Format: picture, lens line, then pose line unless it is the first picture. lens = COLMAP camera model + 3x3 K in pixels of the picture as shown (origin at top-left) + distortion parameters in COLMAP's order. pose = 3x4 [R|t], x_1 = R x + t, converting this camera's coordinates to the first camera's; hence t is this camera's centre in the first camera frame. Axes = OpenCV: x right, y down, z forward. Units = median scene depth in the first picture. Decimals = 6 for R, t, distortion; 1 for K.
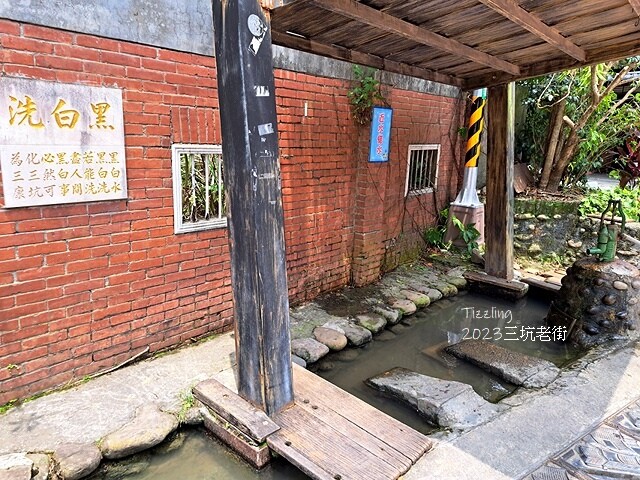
lens RADIAL K [[457.2, 0, 320.0], [0, 457.2, 240.0], [0, 0, 1]] dist [0.053319, -0.058725]
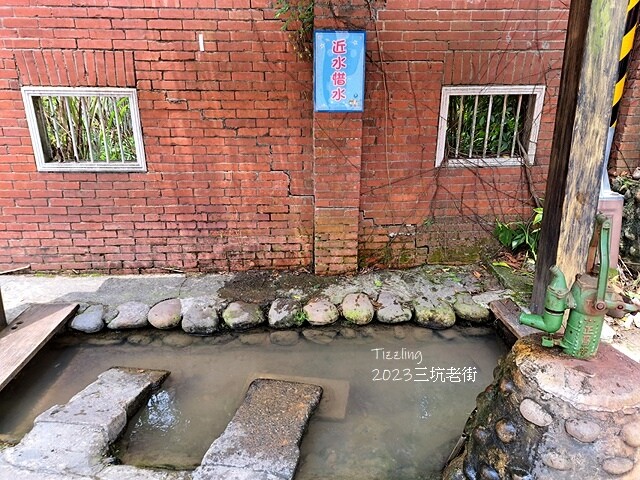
lens RADIAL K [[460.7, 0, 339.4], [0, 460.7, 246.1], [0, 0, 1]] dist [0.026898, -0.025066]
pose [[0.699032, 0.217162, -0.681319, 0.797036], [-0.142128, 0.975957, 0.165252, -0.100764], [0.700824, -0.018682, 0.713090, 0.577607]]
